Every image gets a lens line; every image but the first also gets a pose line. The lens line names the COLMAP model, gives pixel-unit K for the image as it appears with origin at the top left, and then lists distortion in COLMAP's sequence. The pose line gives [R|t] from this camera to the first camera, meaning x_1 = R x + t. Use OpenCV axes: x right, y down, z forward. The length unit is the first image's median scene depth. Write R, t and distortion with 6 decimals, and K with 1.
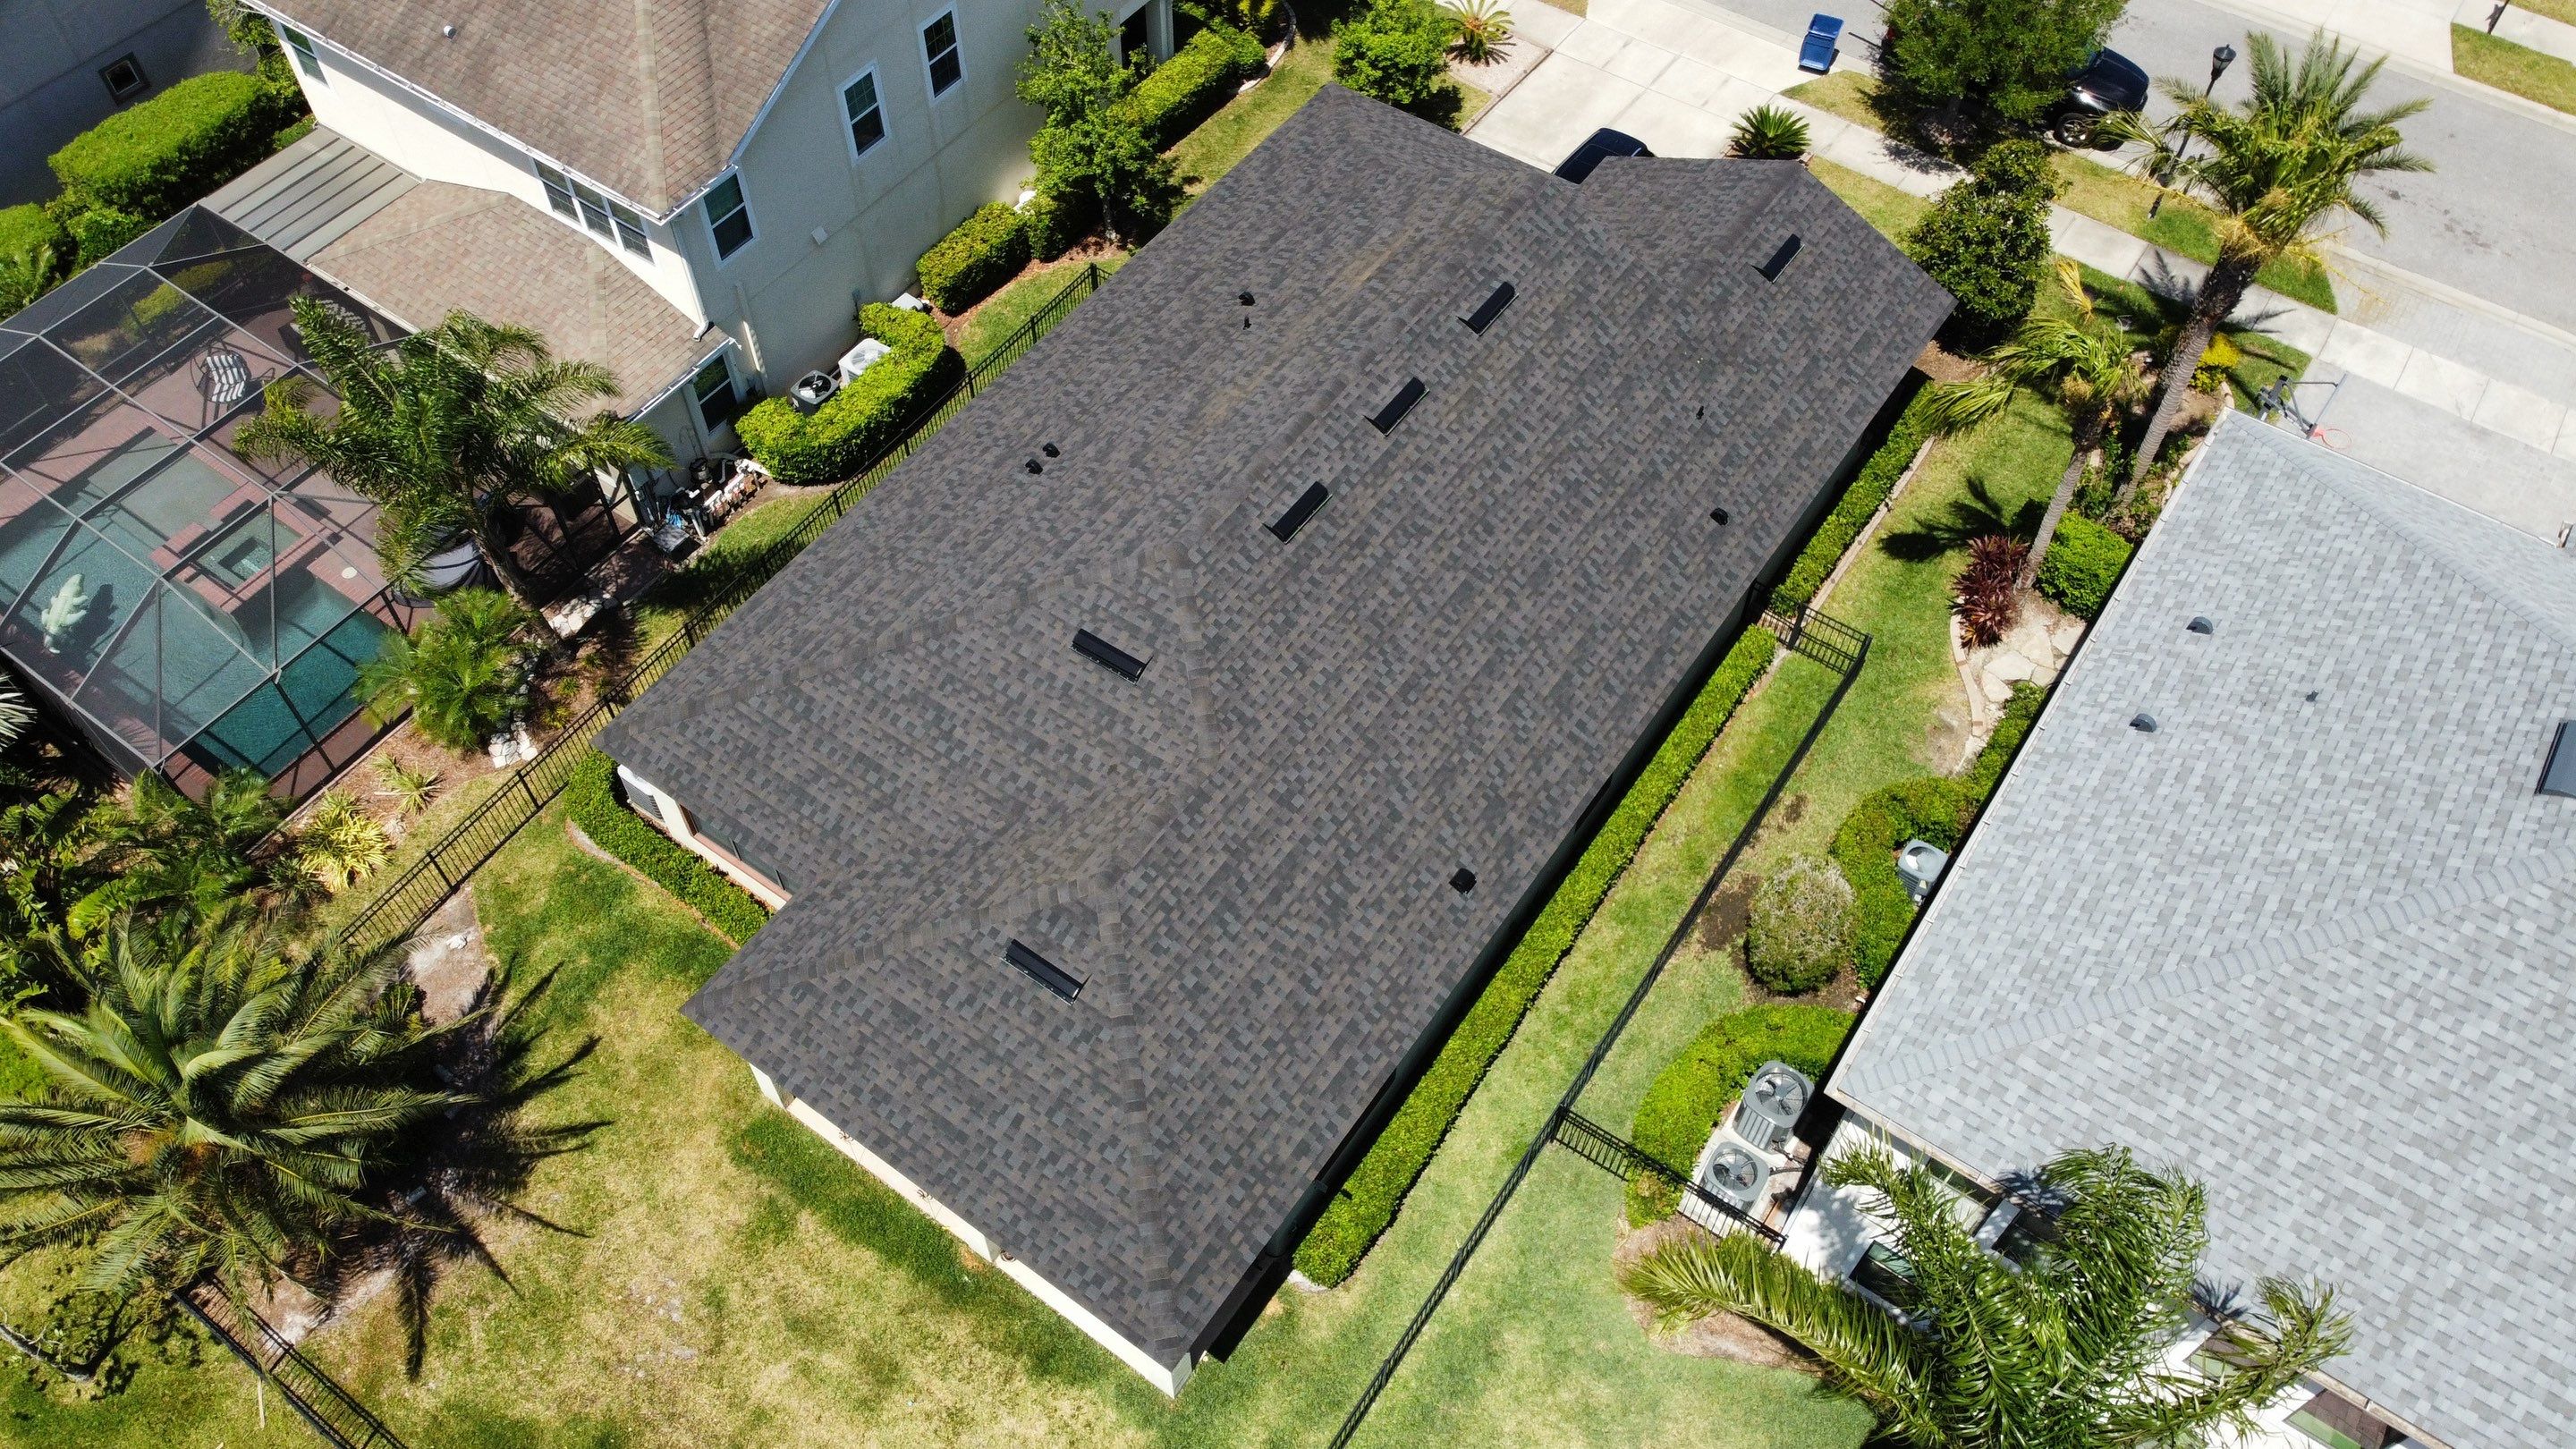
lens RADIAL K [[1958.5, 0, 1263.5], [0, 1958.5, 676.8], [0, 0, 1]] dist [0.016512, -0.031709]
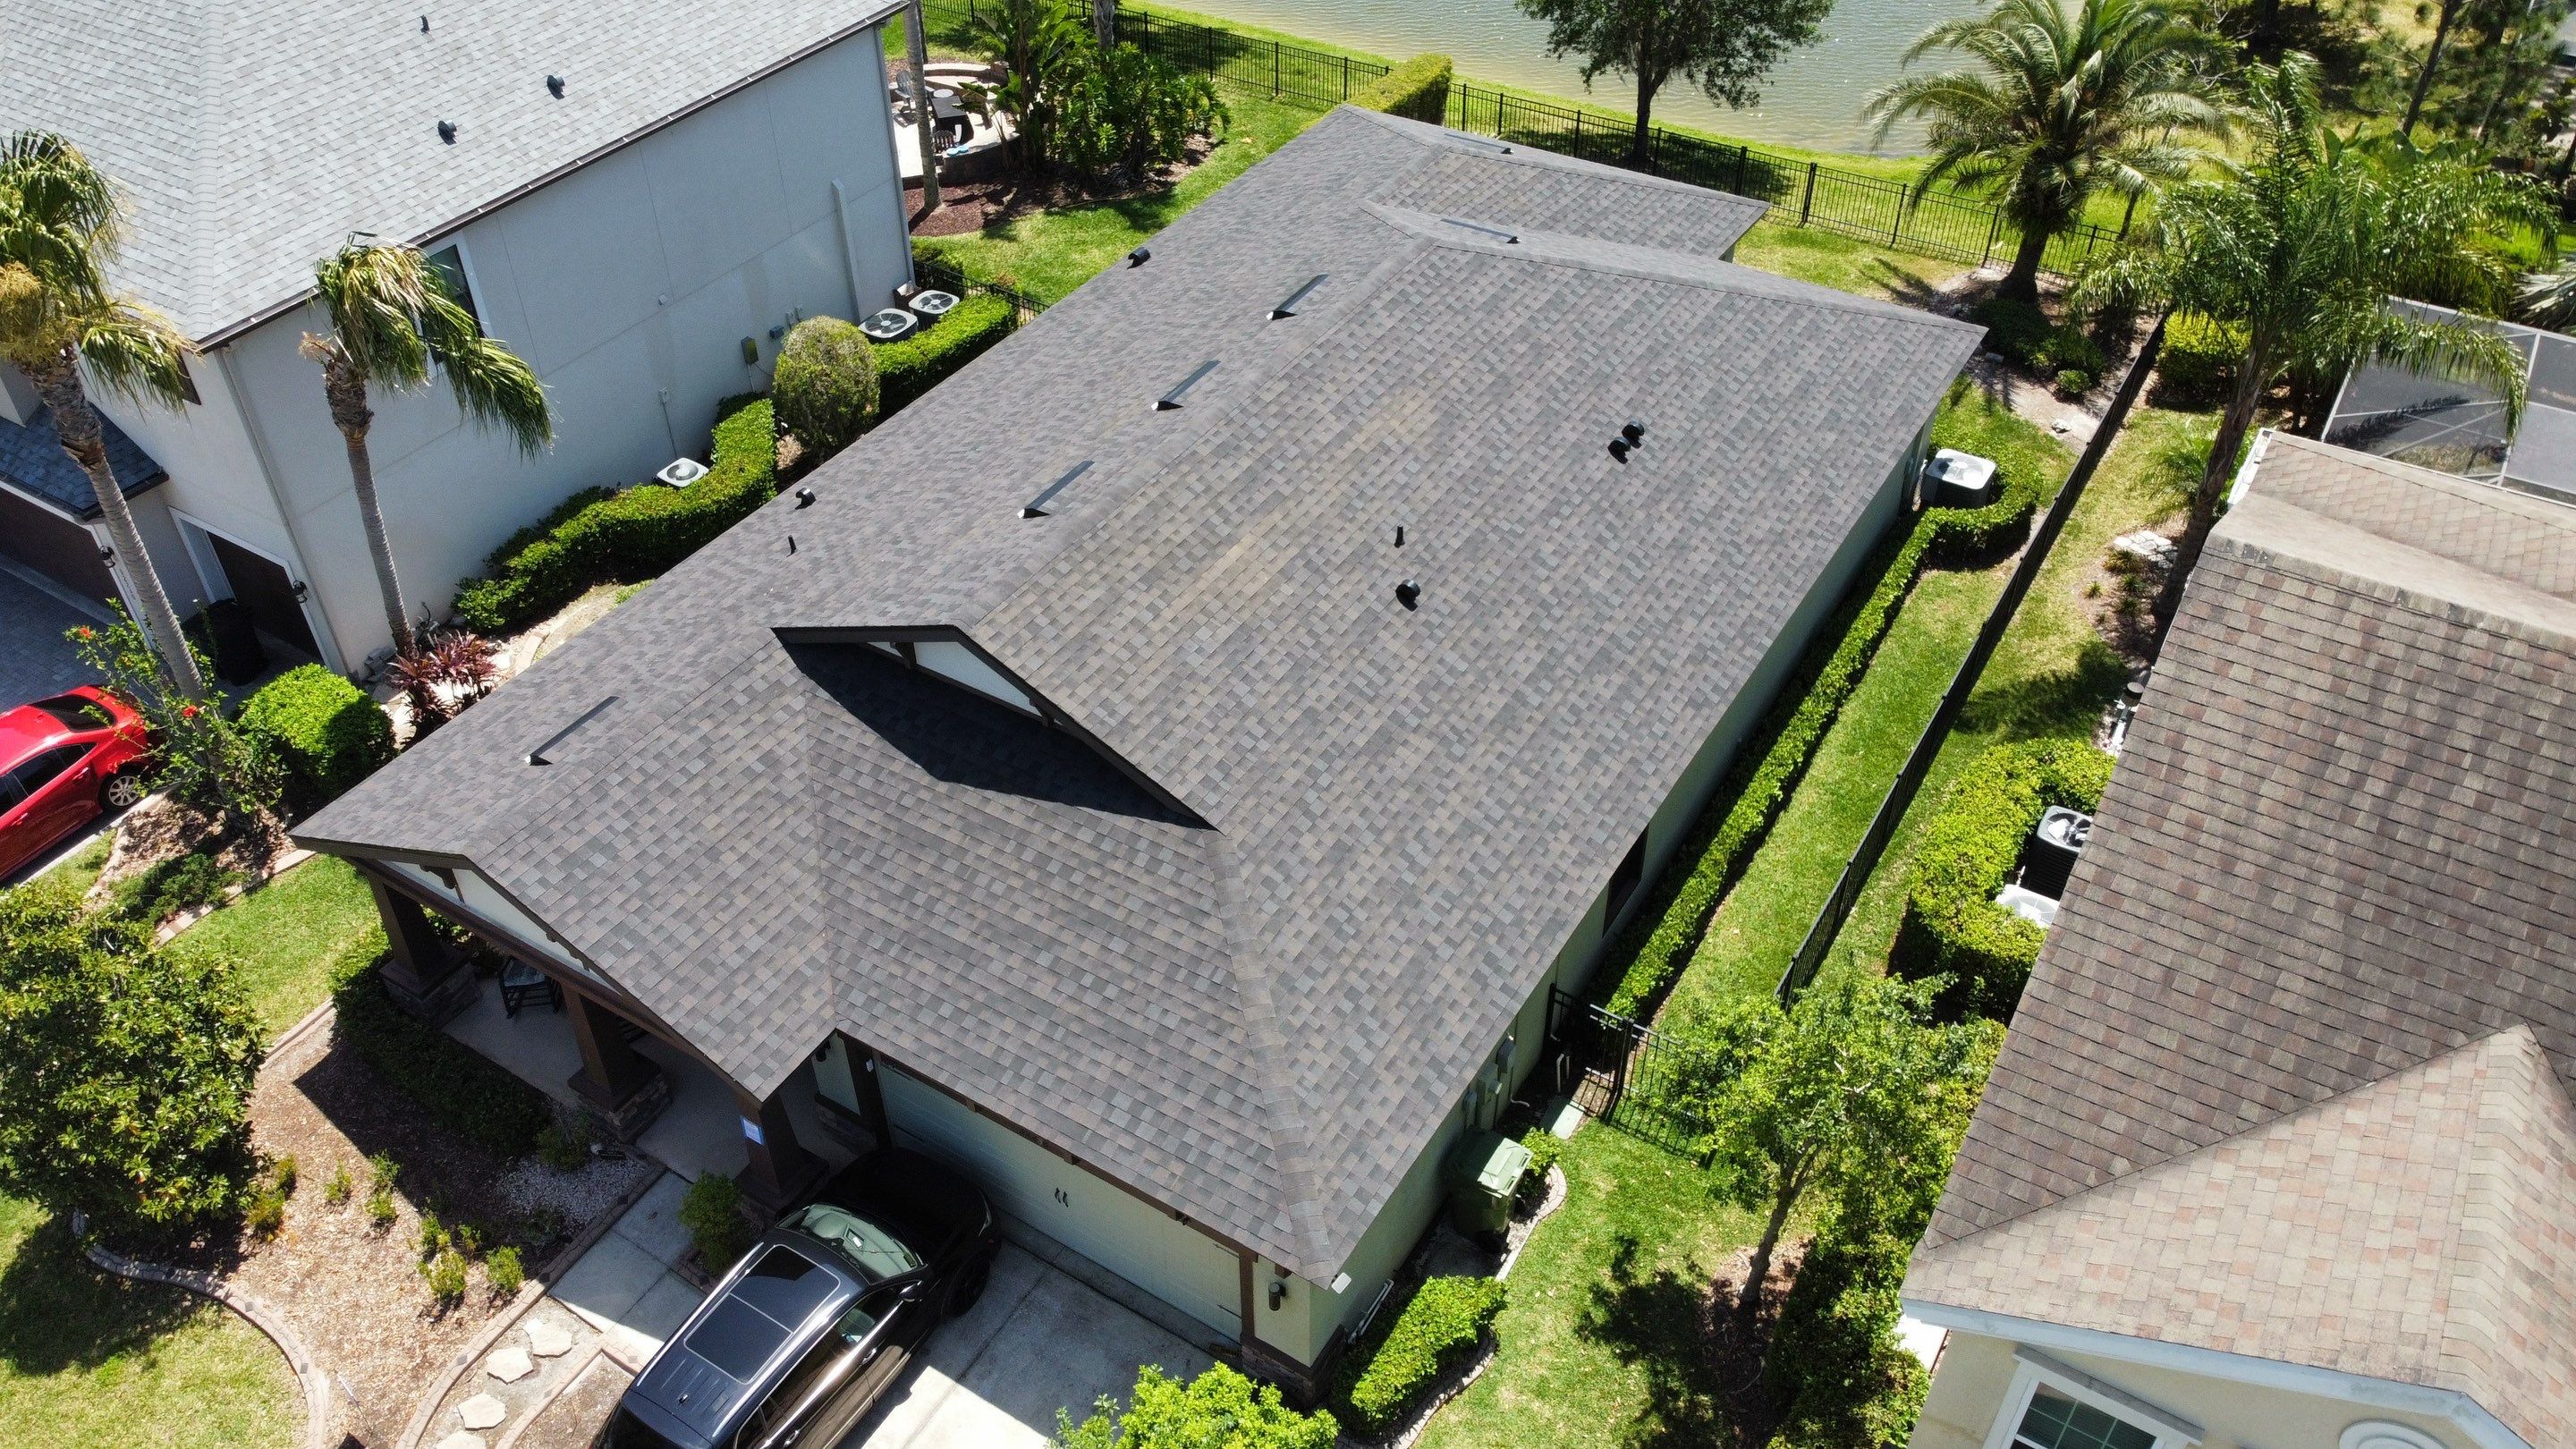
lens RADIAL K [[1958.5, 0, 1237.6], [0, 1958.5, 689.4], [0, 0, 1]] dist [0.016512, -0.031709]
pose [[-0.998492, 0.050789, -0.020857, 0.071163], [-0.022683, -0.035638, 0.999107, -0.930152], [0.050001, 0.998073, 0.036736, 1.071222]]
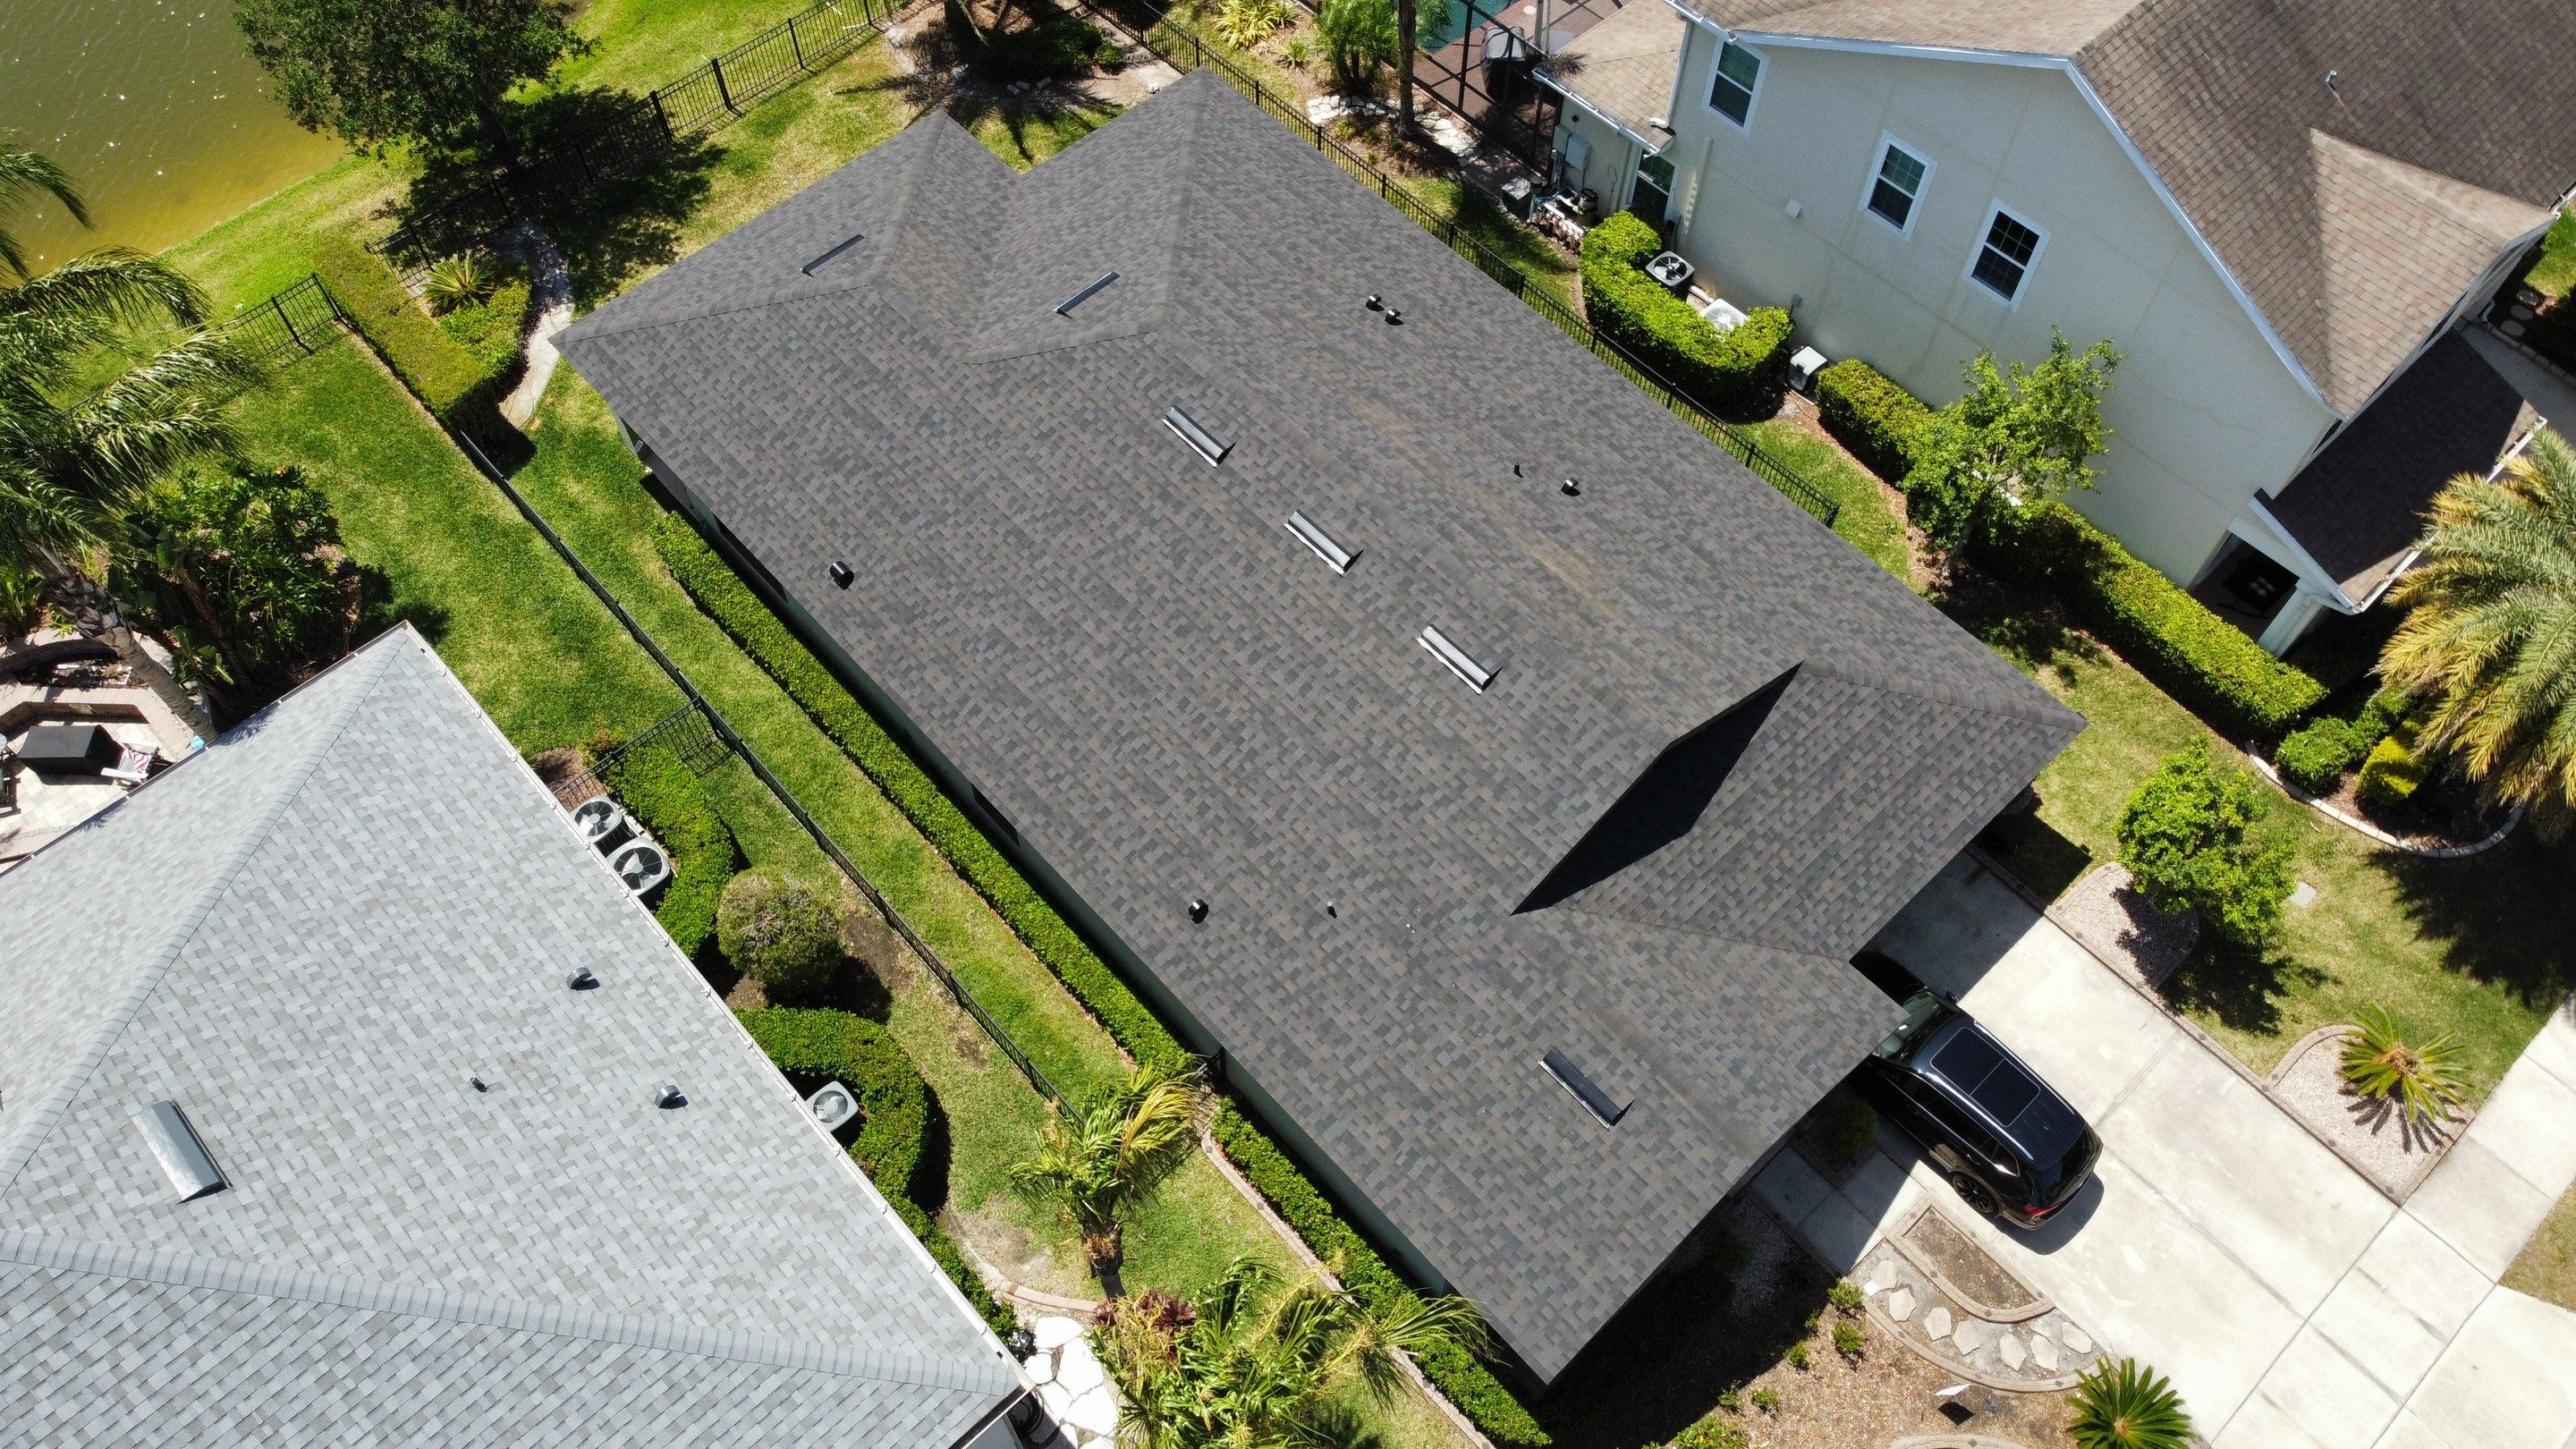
lens RADIAL K [[1958.5, 0, 1255.1], [0, 1958.5, 709.6], [0, 0, 1]] dist [0.016512, -0.031709]
pose [[-0.212913, 0.832706, -0.511145, 0.600501], [-0.769876, 0.179147, 0.612533, -0.651143], [0.601630, 0.523935, 0.602938, 0.455121]]
